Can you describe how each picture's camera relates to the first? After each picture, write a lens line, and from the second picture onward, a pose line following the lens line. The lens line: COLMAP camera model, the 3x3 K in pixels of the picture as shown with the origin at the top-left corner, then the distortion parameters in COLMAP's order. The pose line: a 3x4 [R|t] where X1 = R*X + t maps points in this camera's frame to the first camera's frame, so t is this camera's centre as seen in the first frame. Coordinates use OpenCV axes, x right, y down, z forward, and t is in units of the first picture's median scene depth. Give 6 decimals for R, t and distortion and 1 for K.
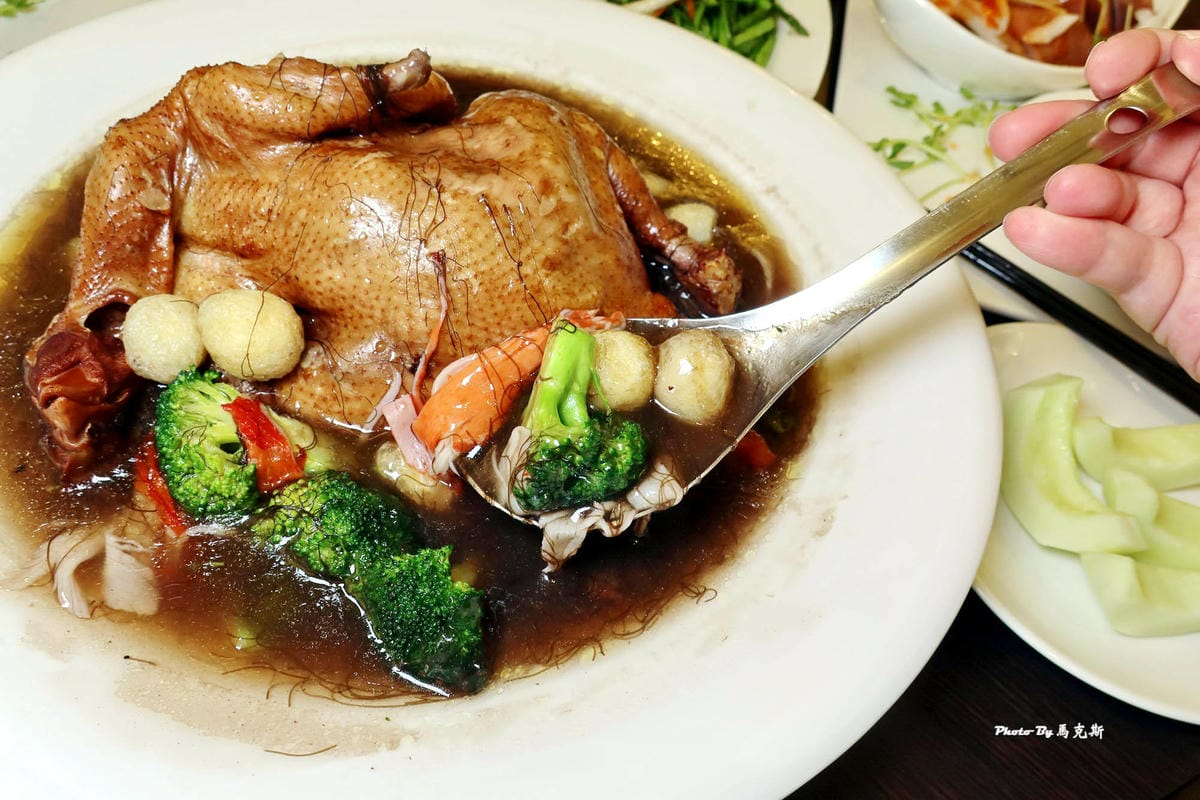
lens RADIAL K [[797.2, 0, 600.0], [0, 797.2, 400.0], [0, 0, 1]] dist [-0.018829, -0.000880]
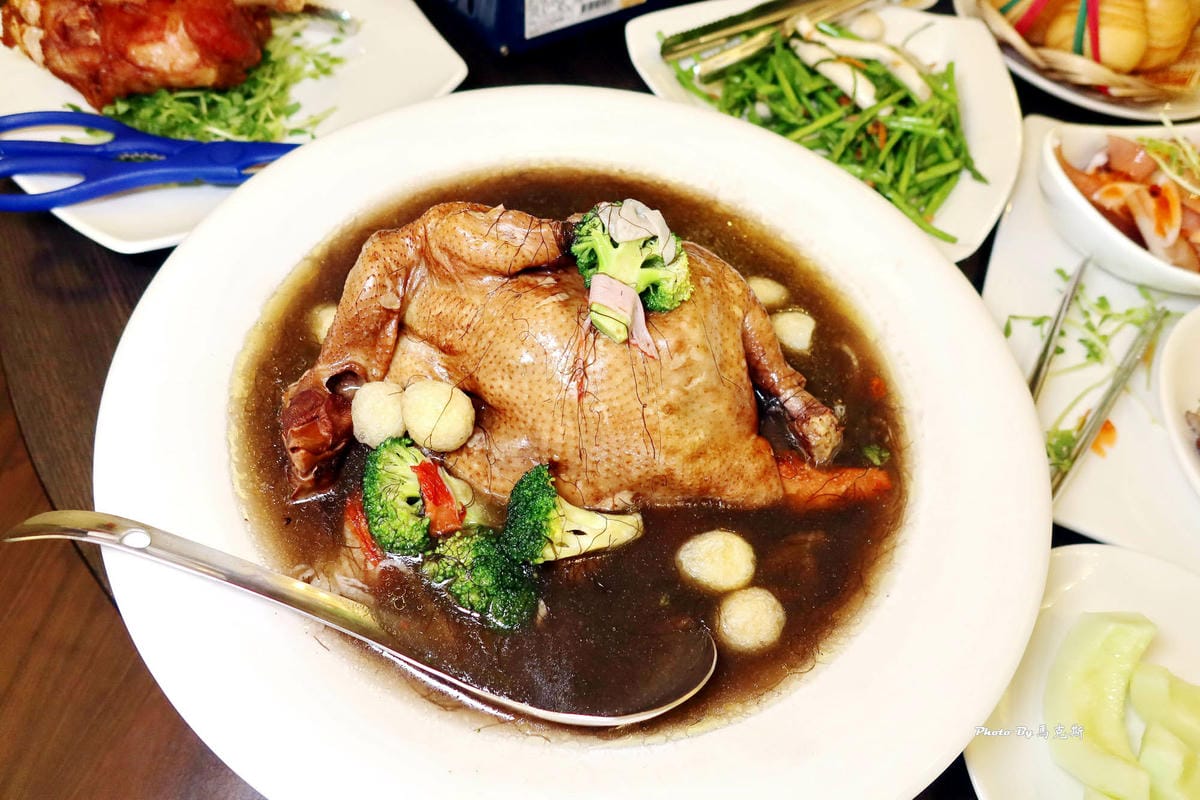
lens RADIAL K [[797.2, 0, 600.0], [0, 797.2, 400.0], [0, 0, 1]] dist [-0.018829, -0.000880]
pose [[0.956090, 0.212419, -0.201916, 0.082920], [-0.210972, 0.977064, 0.028916, -0.200708], [0.203427, 0.014953, 0.978976, -0.241286]]
